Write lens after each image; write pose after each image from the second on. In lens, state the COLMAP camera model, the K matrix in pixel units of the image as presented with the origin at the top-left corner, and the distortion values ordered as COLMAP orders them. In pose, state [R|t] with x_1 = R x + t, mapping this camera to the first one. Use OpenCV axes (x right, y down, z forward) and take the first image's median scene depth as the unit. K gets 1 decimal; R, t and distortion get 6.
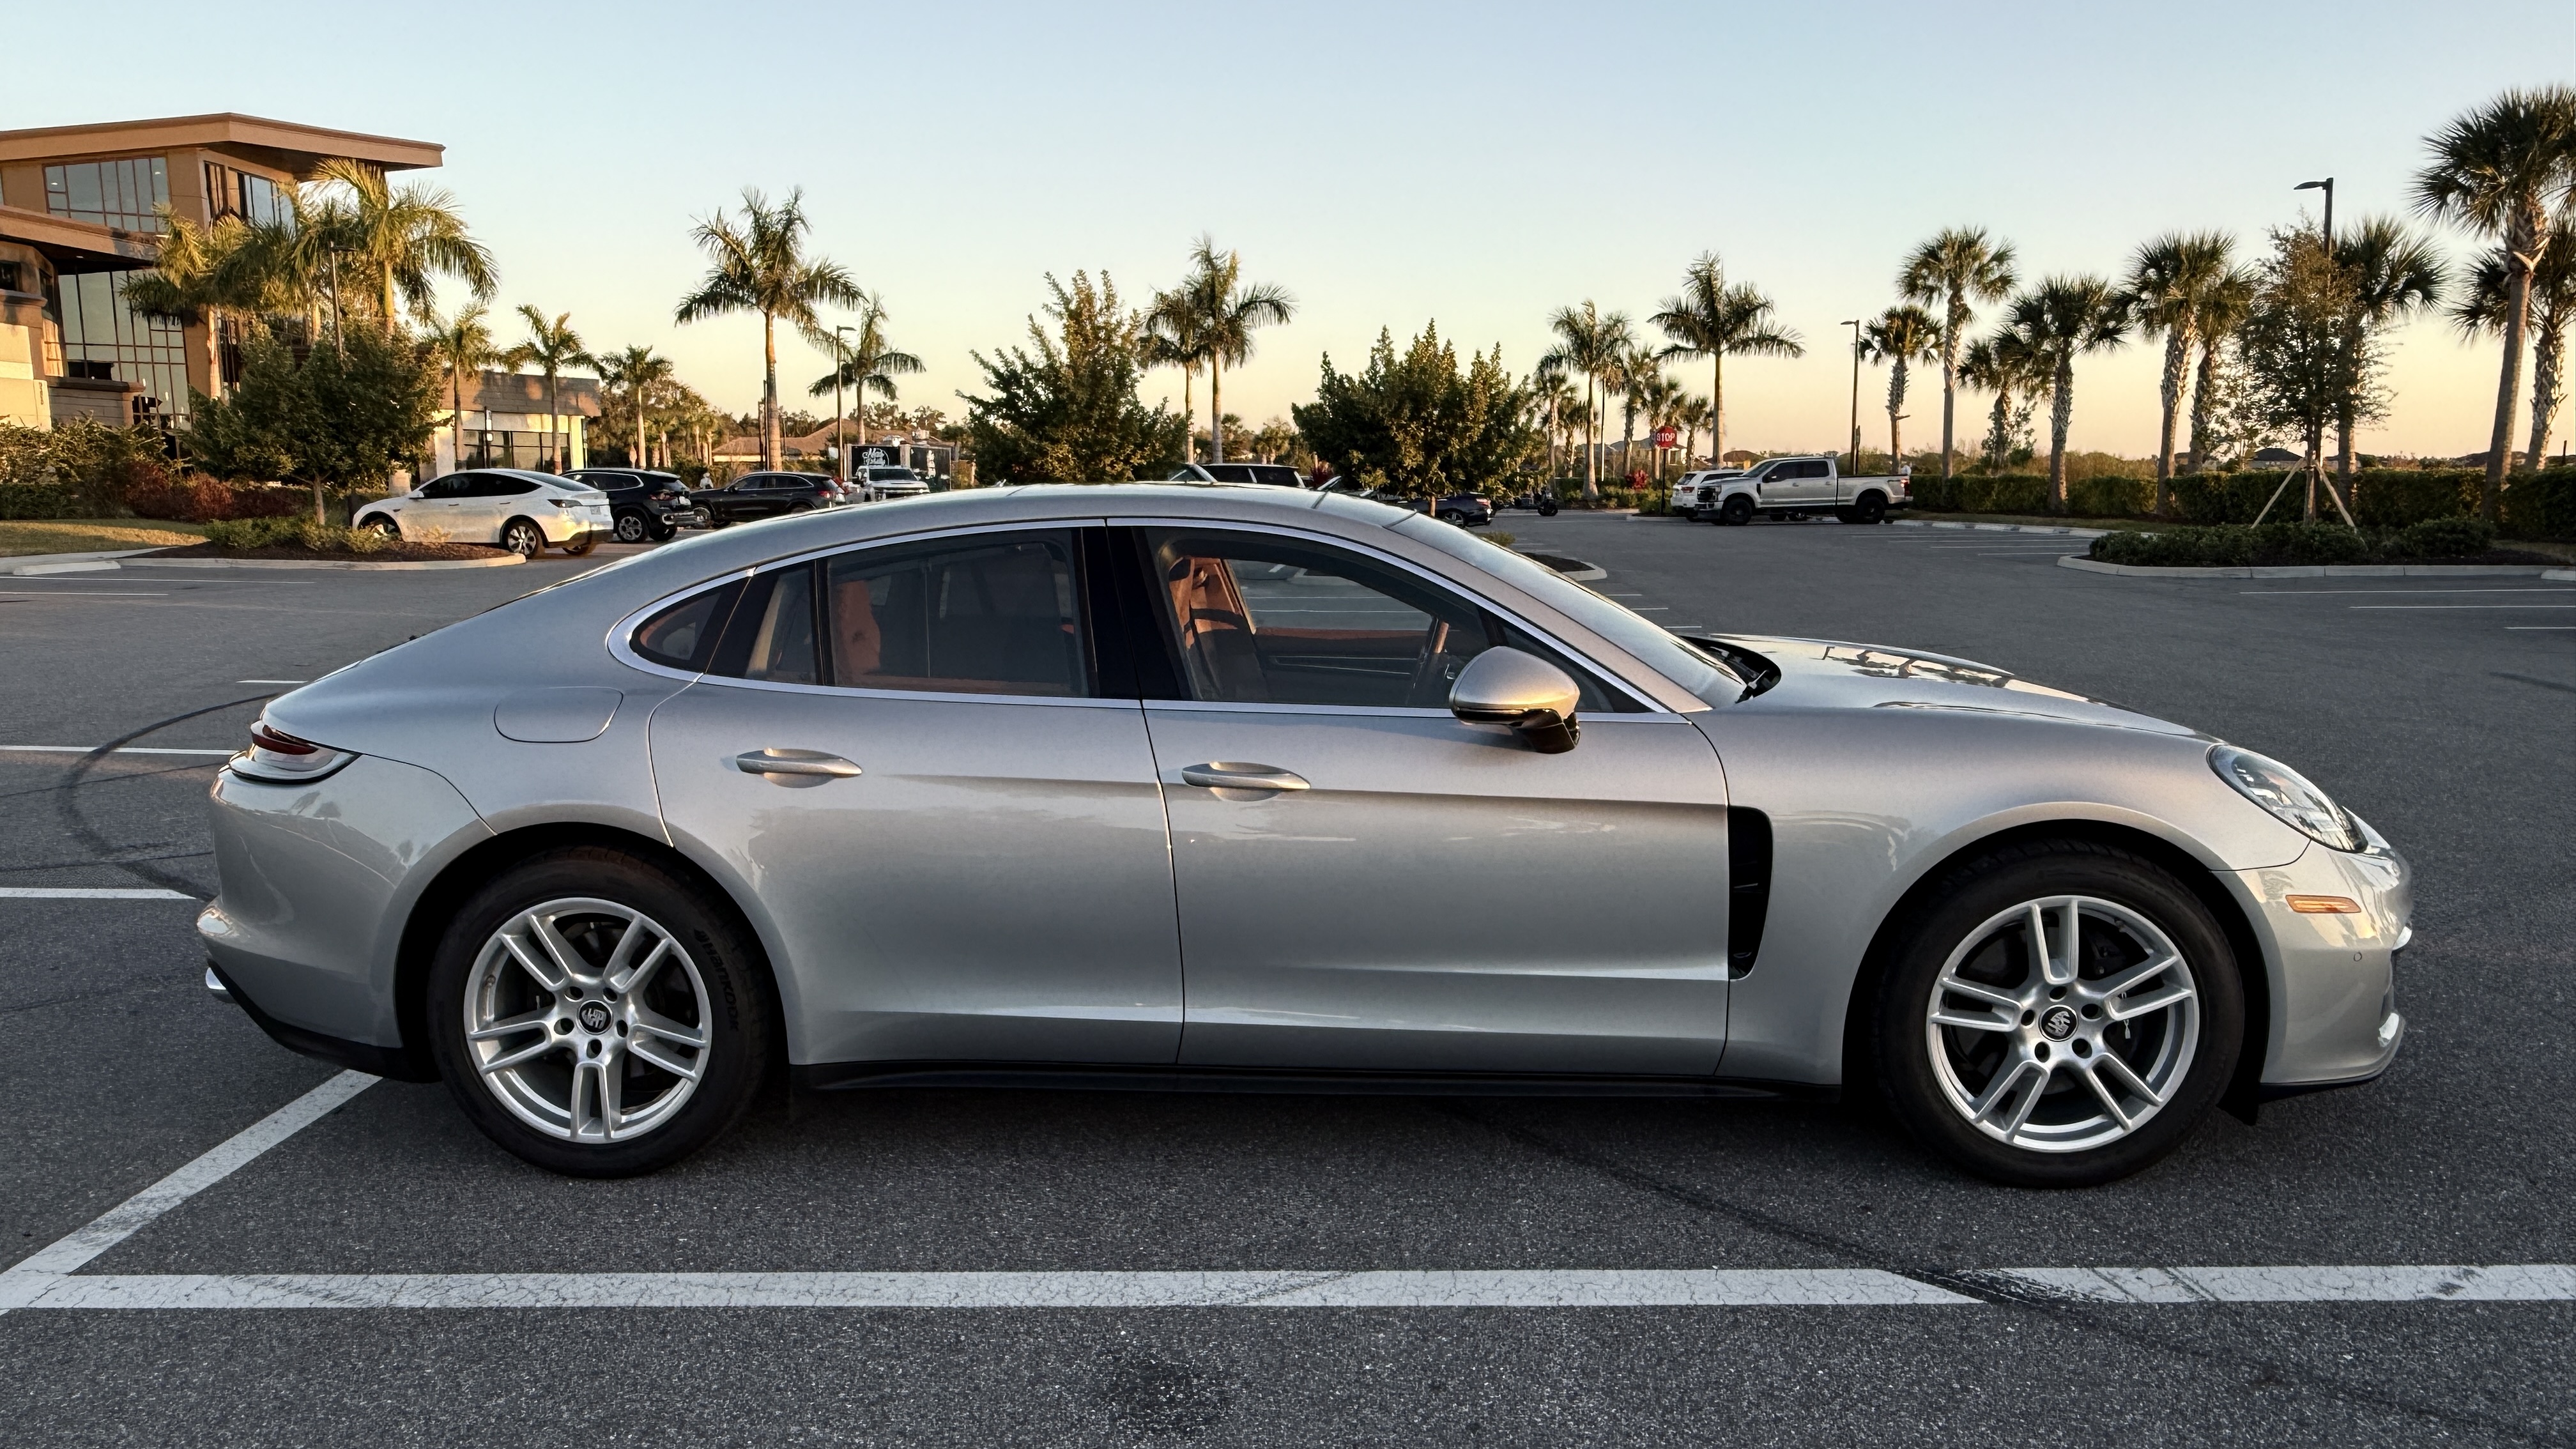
lens RADIAL K [[1691.1, 0, 1284.4], [0, 1691.1, 733.9], [0, 0, 1]] dist [0.002091, -0.000606]
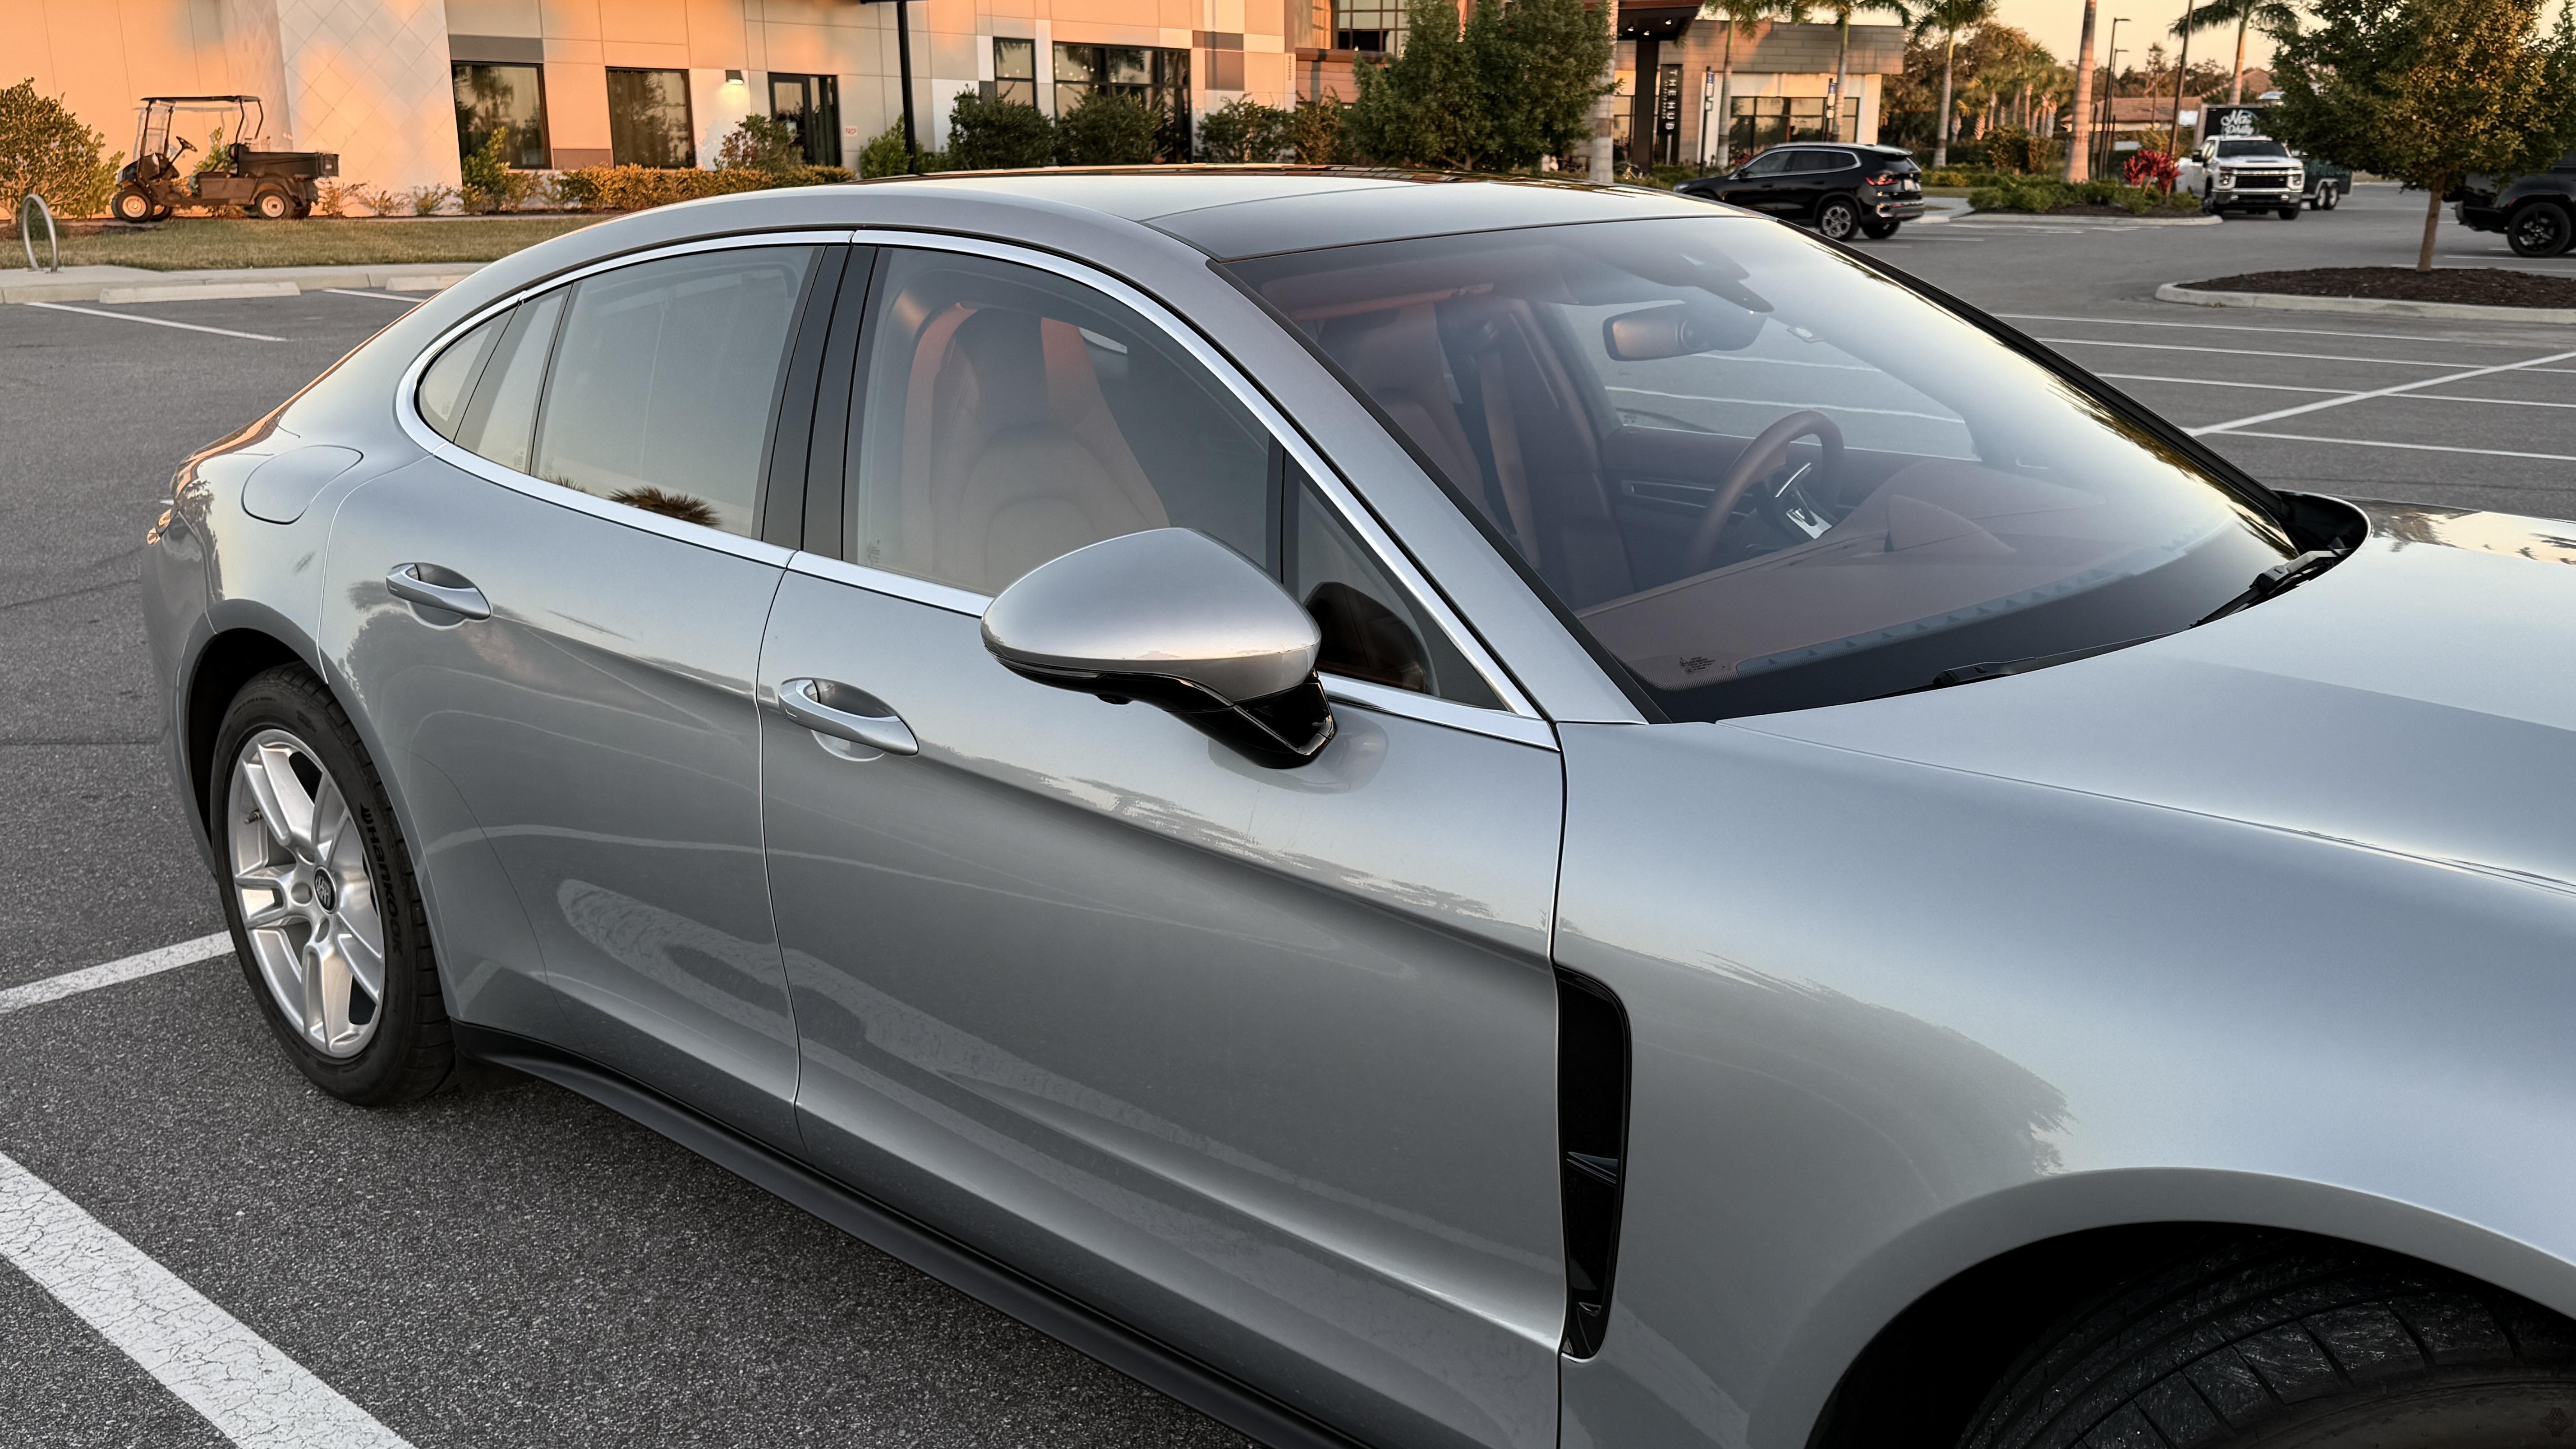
lens RADIAL K [[2113.8, 0, 1288.0], [0, 2113.8, 724.5], [0, 0, 1]] dist [0.102771, -0.207221]
pose [[0.778808, 0.157070, -0.607279, 0.054105], [-0.089185, 0.986033, 0.140658, -0.008600], [0.620890, -0.055385, 0.781938, 0.058290]]
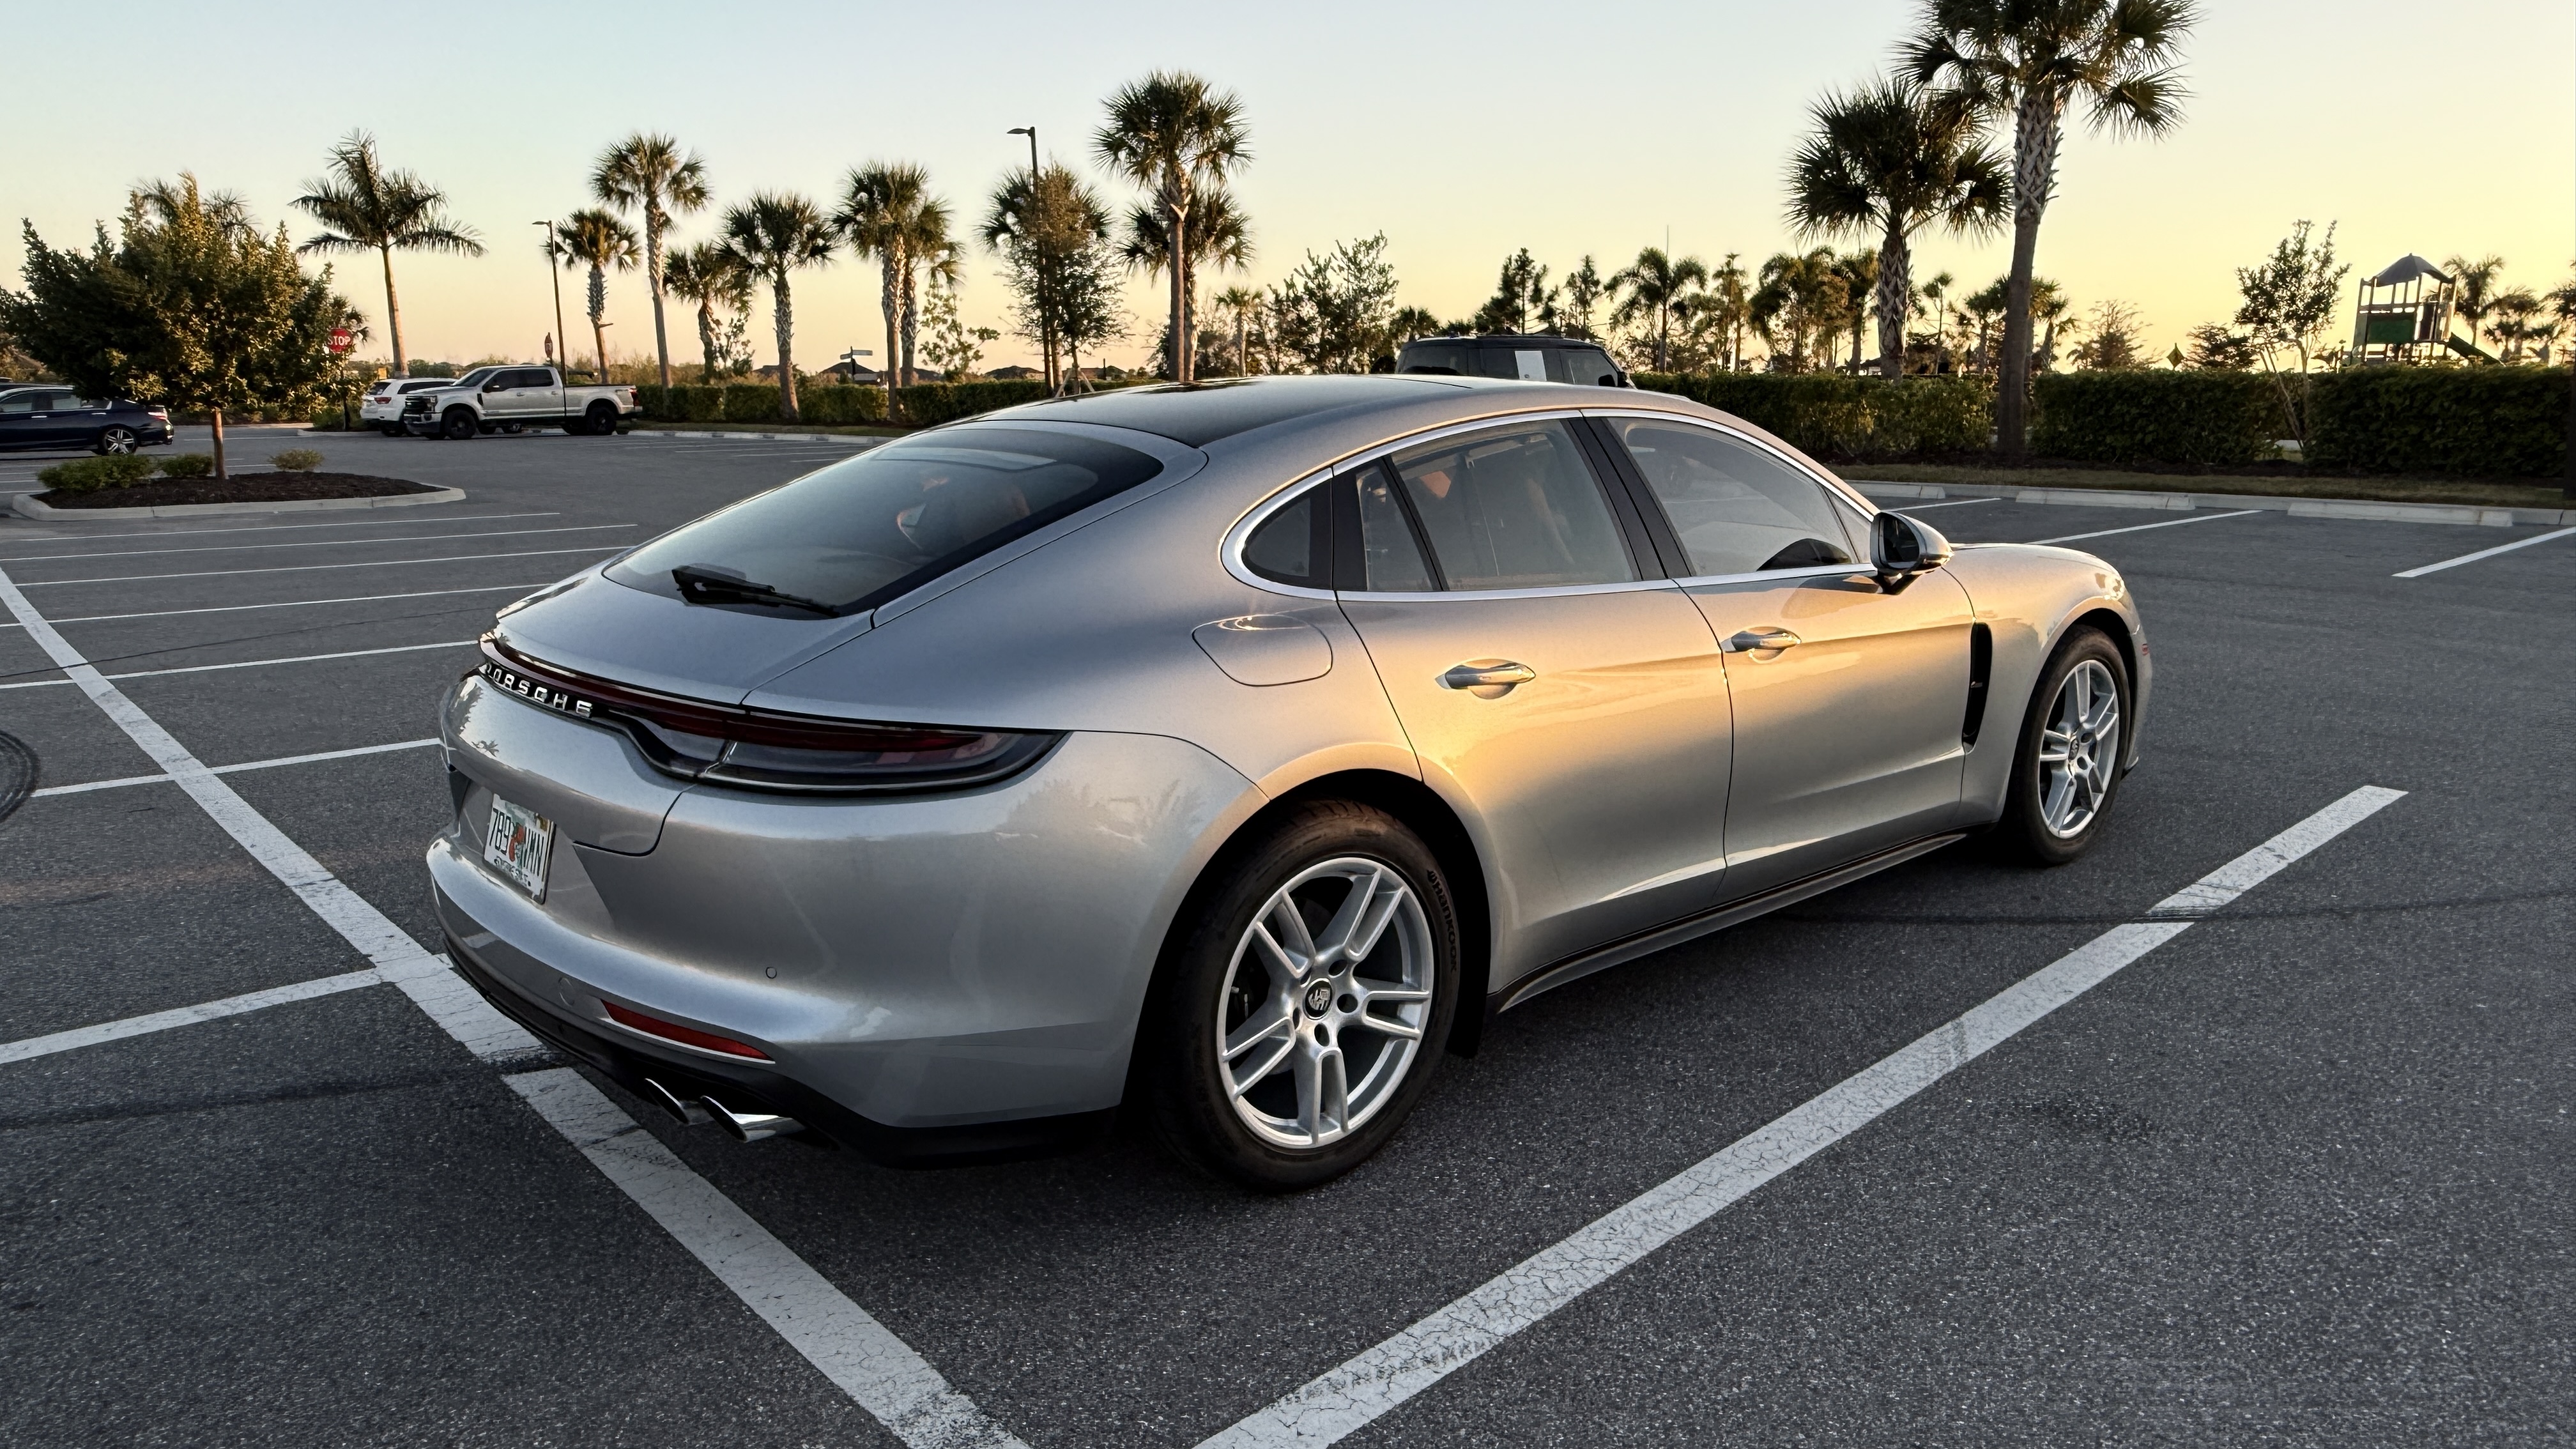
lens RADIAL K [[1691.1, 0, 1284.4], [0, 1691.1, 733.9], [0, 0, 1]] dist [0.002091, -0.000606]
pose [[0.713891, -0.138887, 0.686345, -0.109837], [0.103743, 0.990295, 0.092487, -0.005200], [-0.692529, 0.005178, 0.721371, 0.043629]]
